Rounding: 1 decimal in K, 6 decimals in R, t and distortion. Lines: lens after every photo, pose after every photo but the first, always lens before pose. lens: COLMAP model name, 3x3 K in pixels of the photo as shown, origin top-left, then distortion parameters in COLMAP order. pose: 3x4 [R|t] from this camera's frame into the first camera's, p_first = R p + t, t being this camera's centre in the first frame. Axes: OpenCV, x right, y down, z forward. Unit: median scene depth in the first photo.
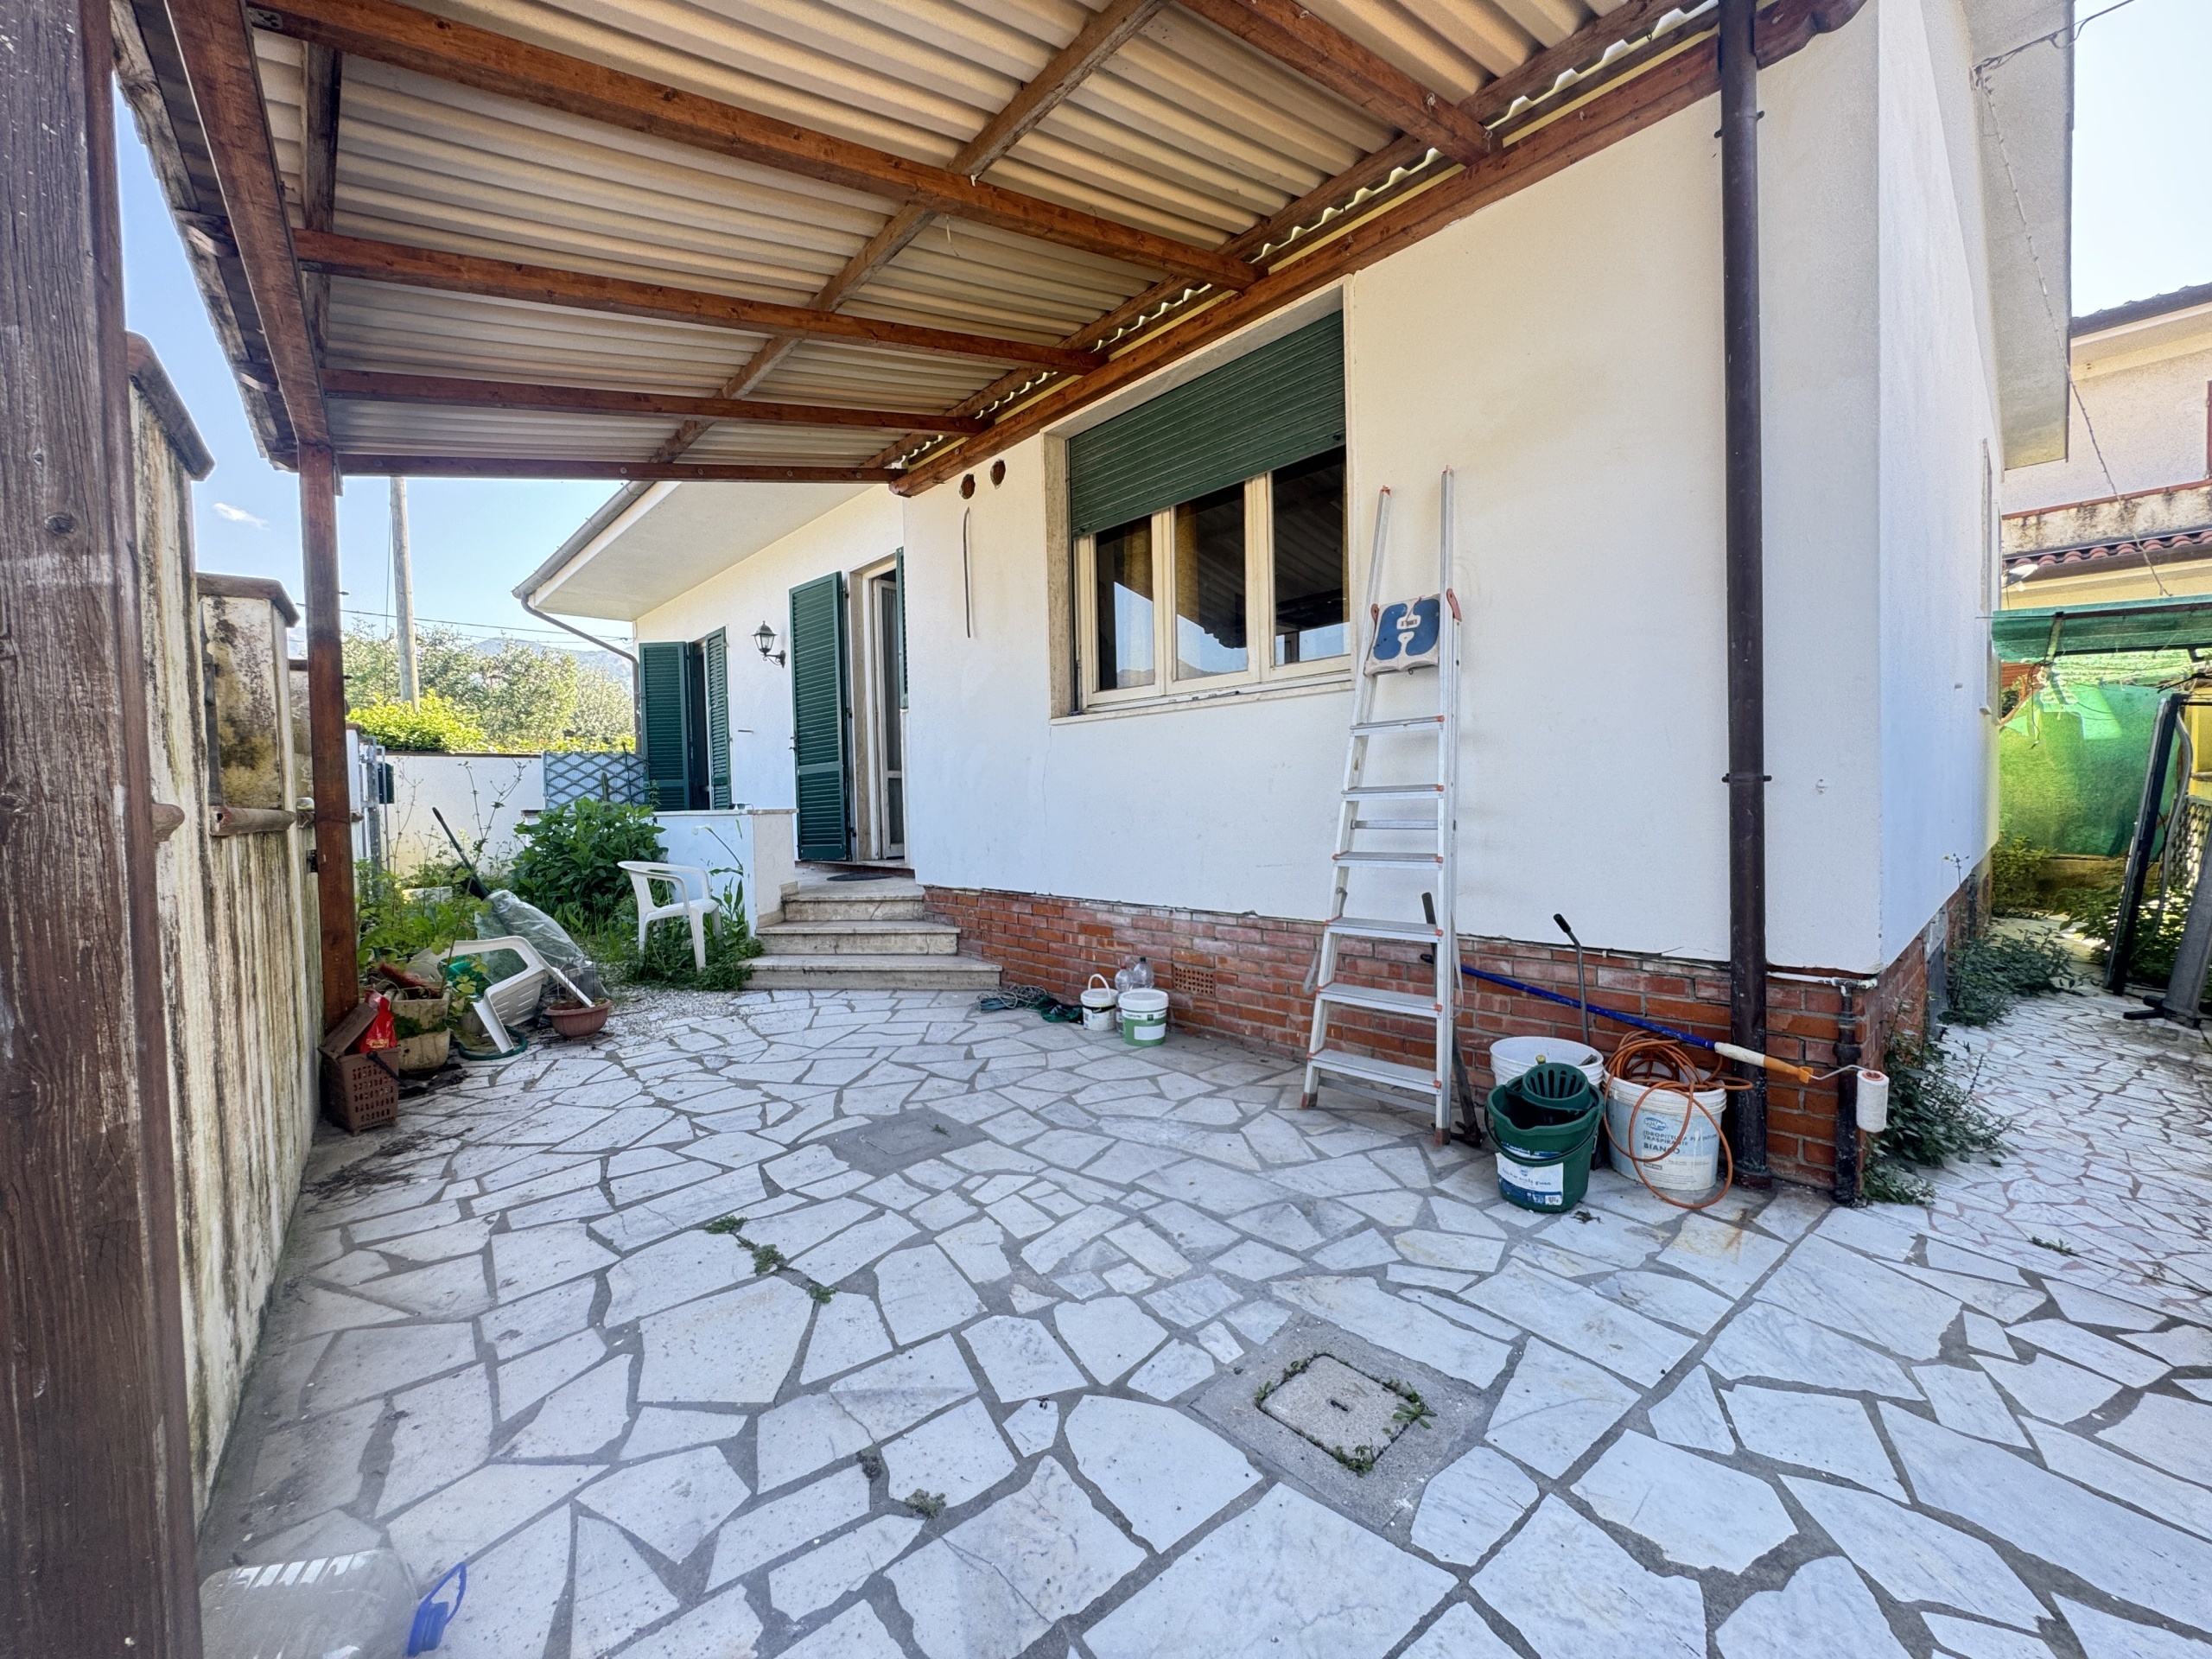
lens RADIAL K [[884.3, 0, 1111.9], [0, 884.3, 829.3], [0, 0, 1]] dist [-0.005405, 0.001423]
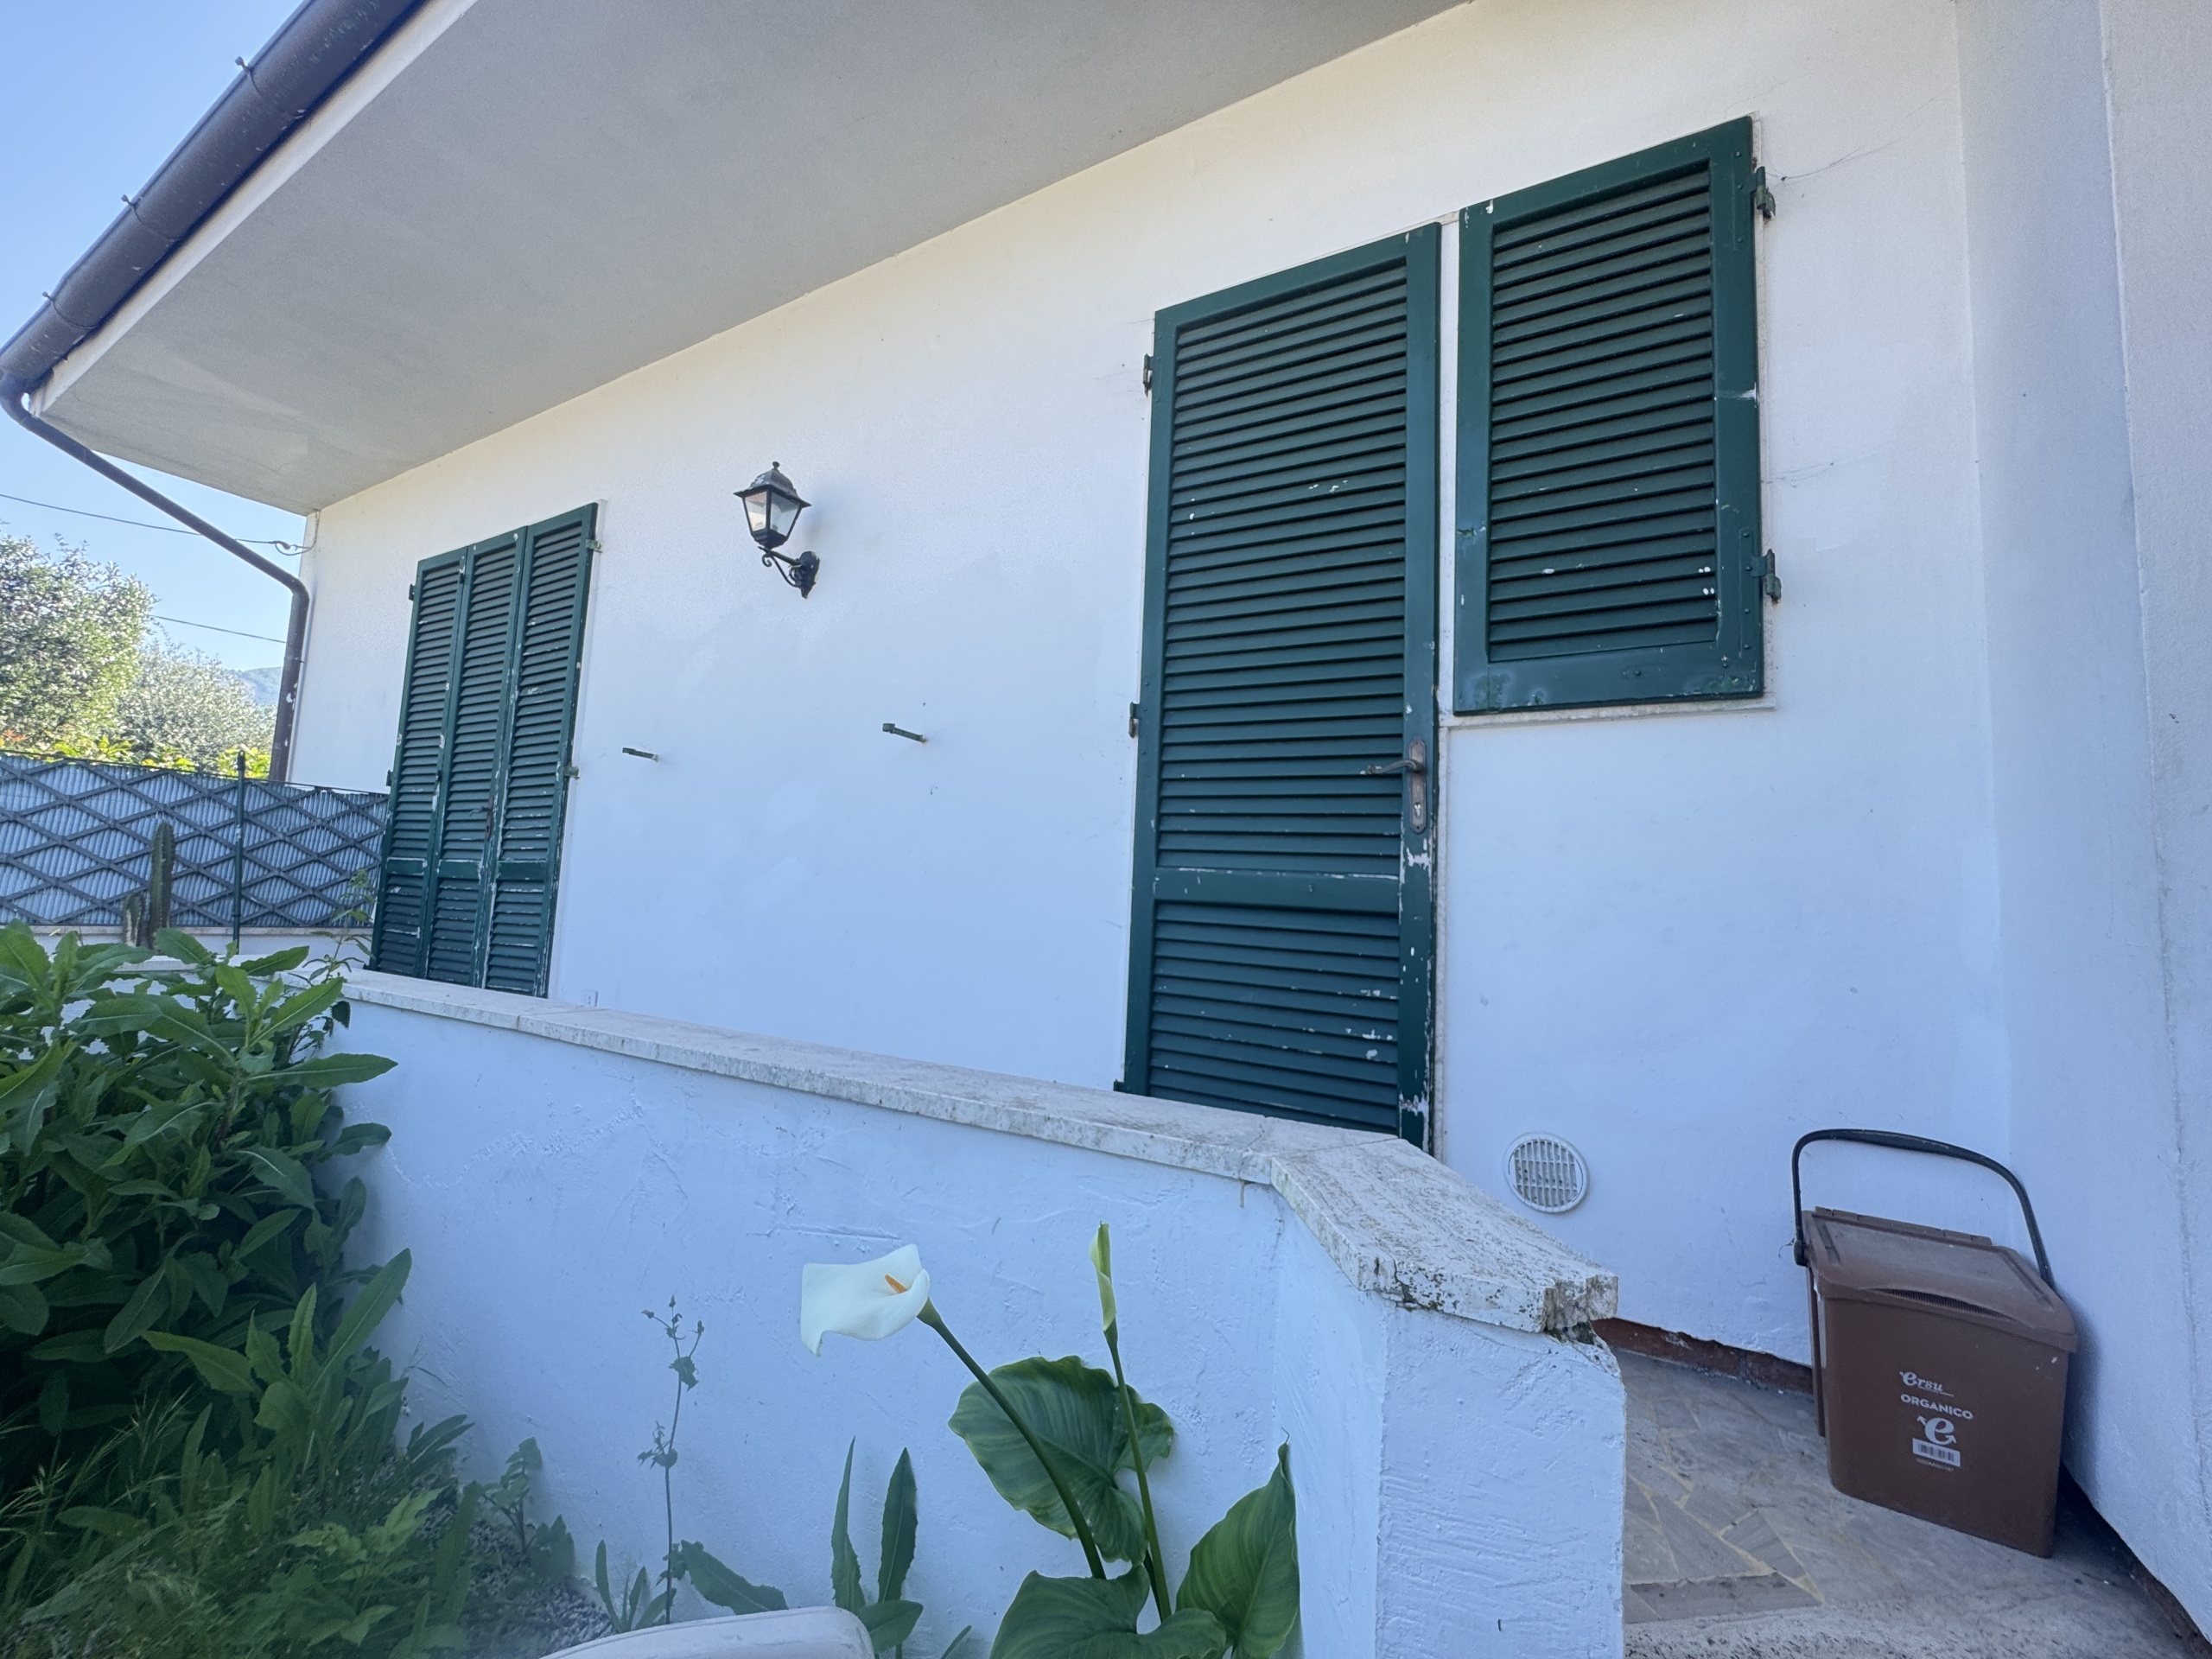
lens RADIAL K [[884.3, 0, 1098.7], [0, 884.3, 823.5], [0, 0, 1]] dist [-0.005405, 0.001423]
pose [[0.956533, 0.095729, 0.275465, -0.778161], [-0.060351, 0.989119, -0.134172, -0.098625], [-0.285312, 0.111716, 0.951902, 1.381454]]
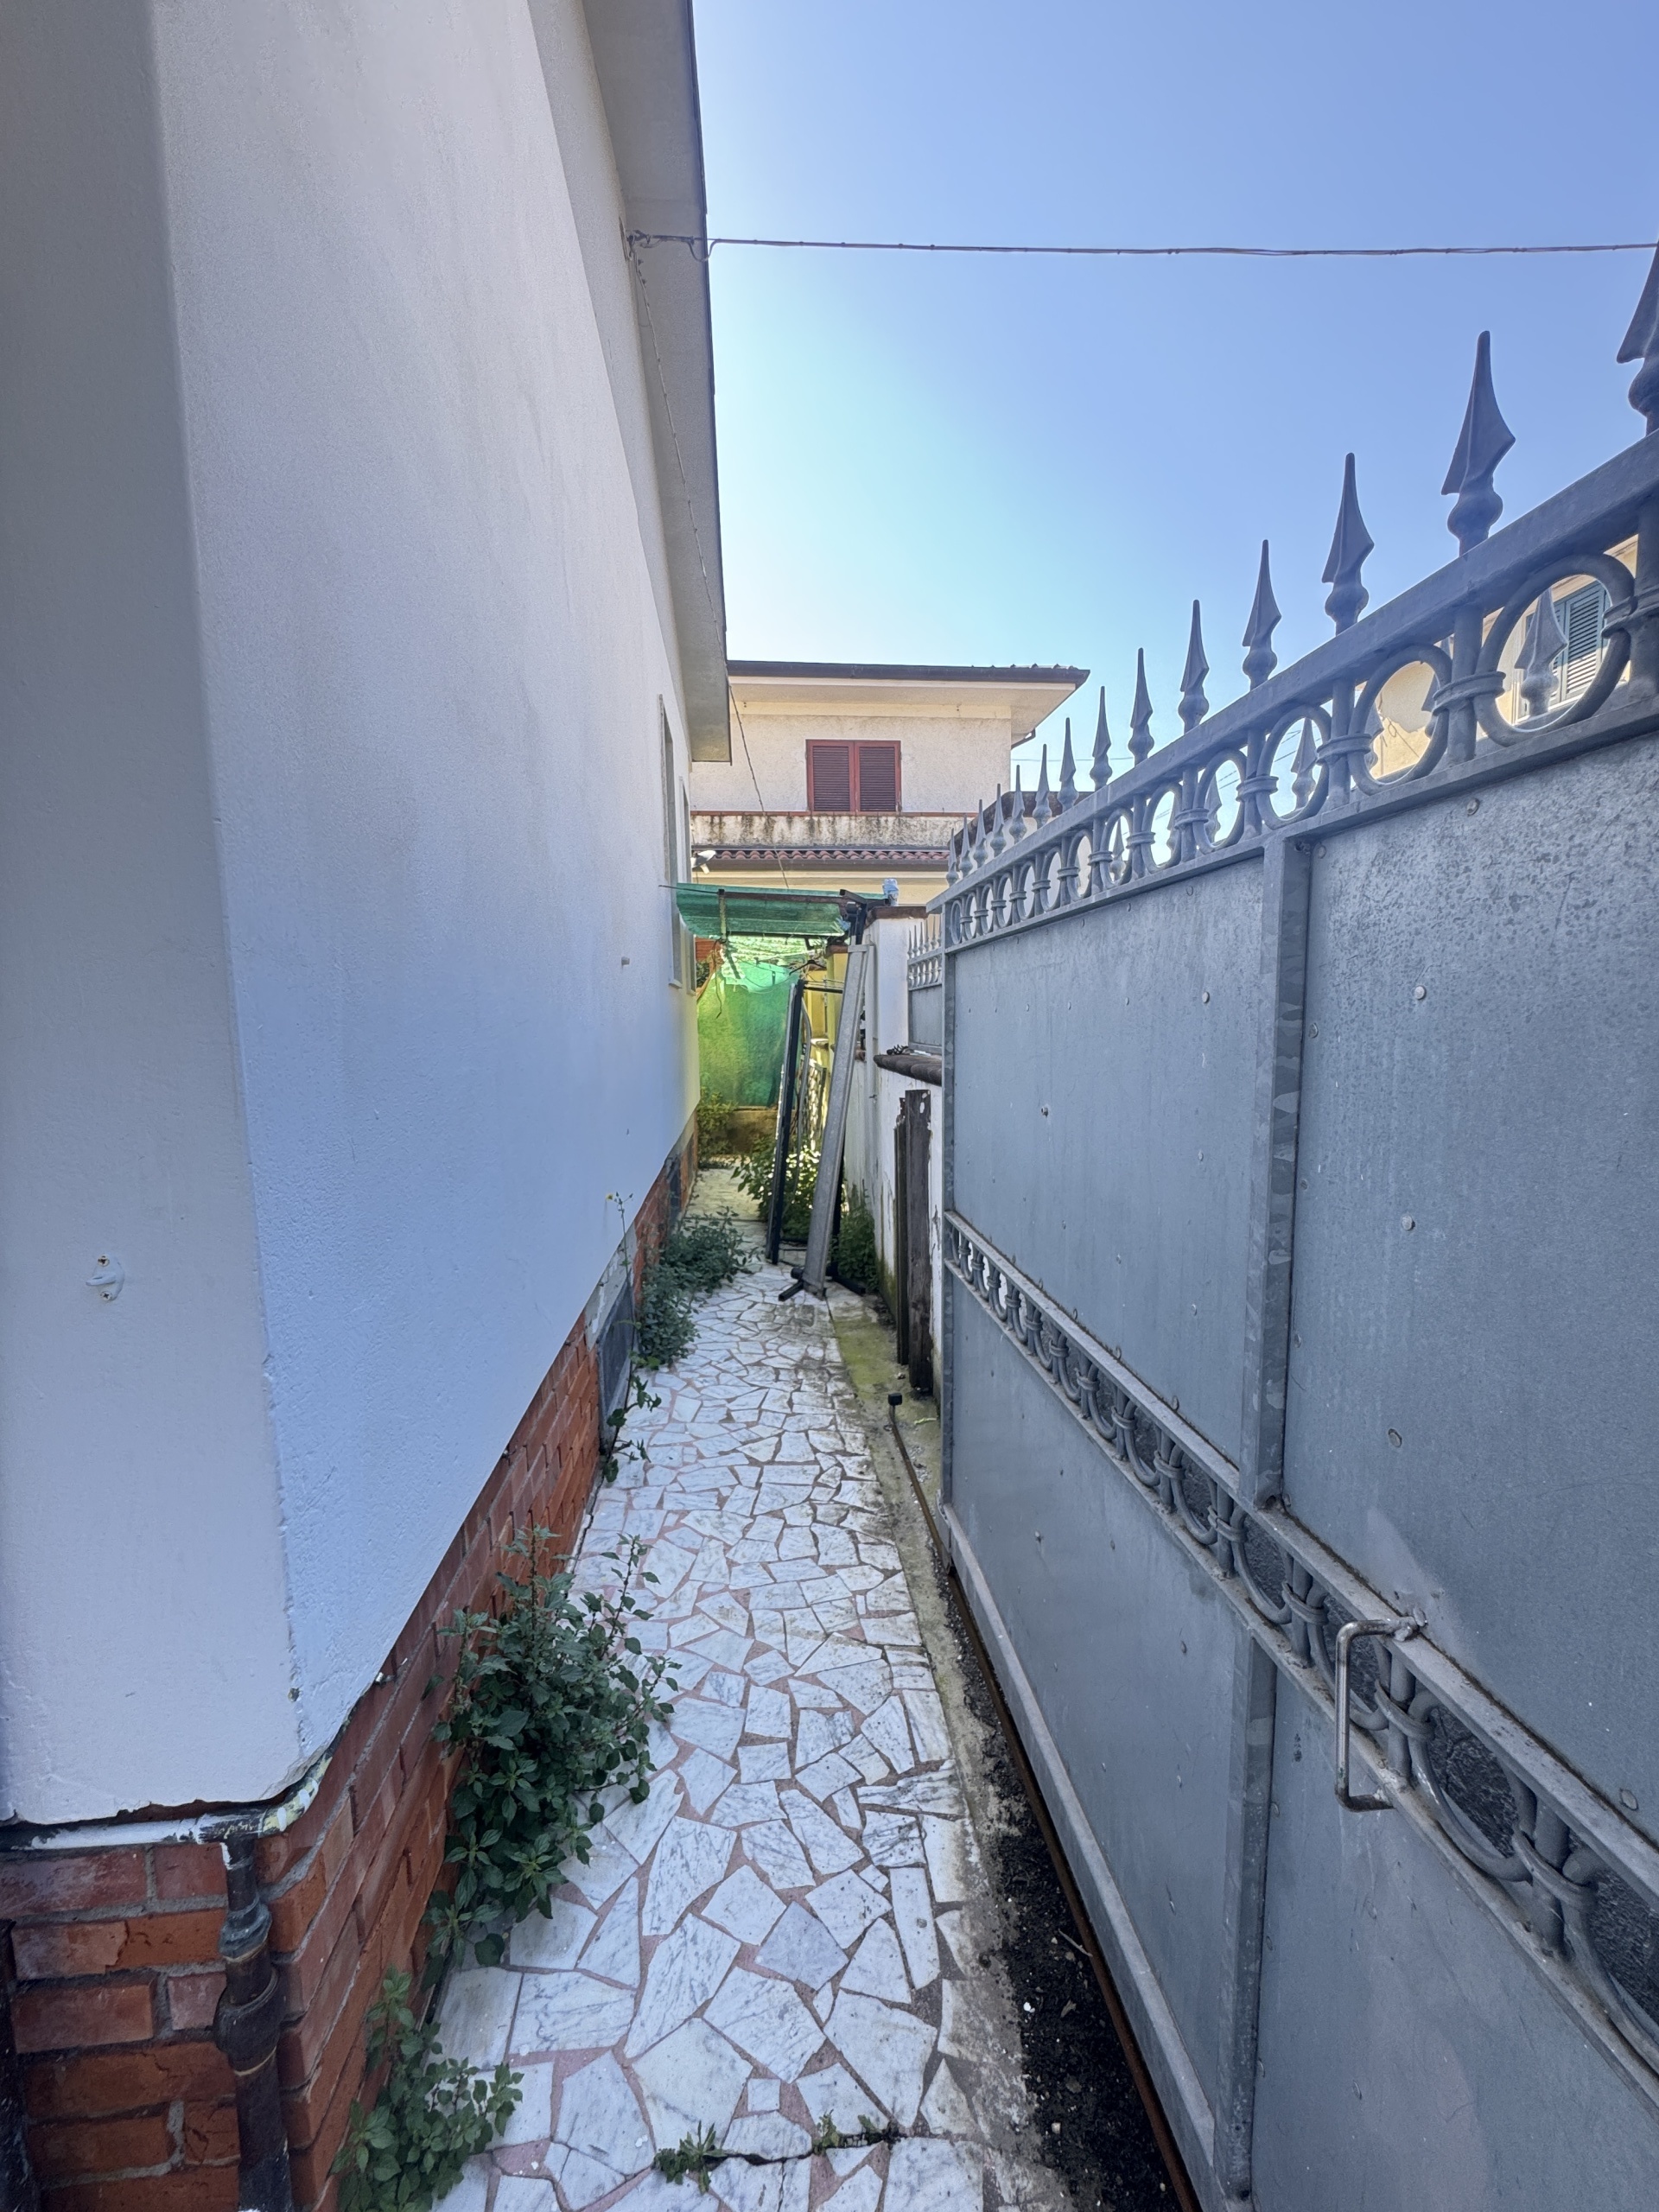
lens RADIAL K [[884.3, 0, 825.2], [0, 884.3, 1111.1], [0, 0, 1]] dist [-0.005405, 0.001423]
pose [[0.614348, -0.068834, 0.786027, 0.463767], [0.030975, 0.997524, 0.063145, -0.076407], [-0.788427, -0.014445, 0.614958, 0.390234]]
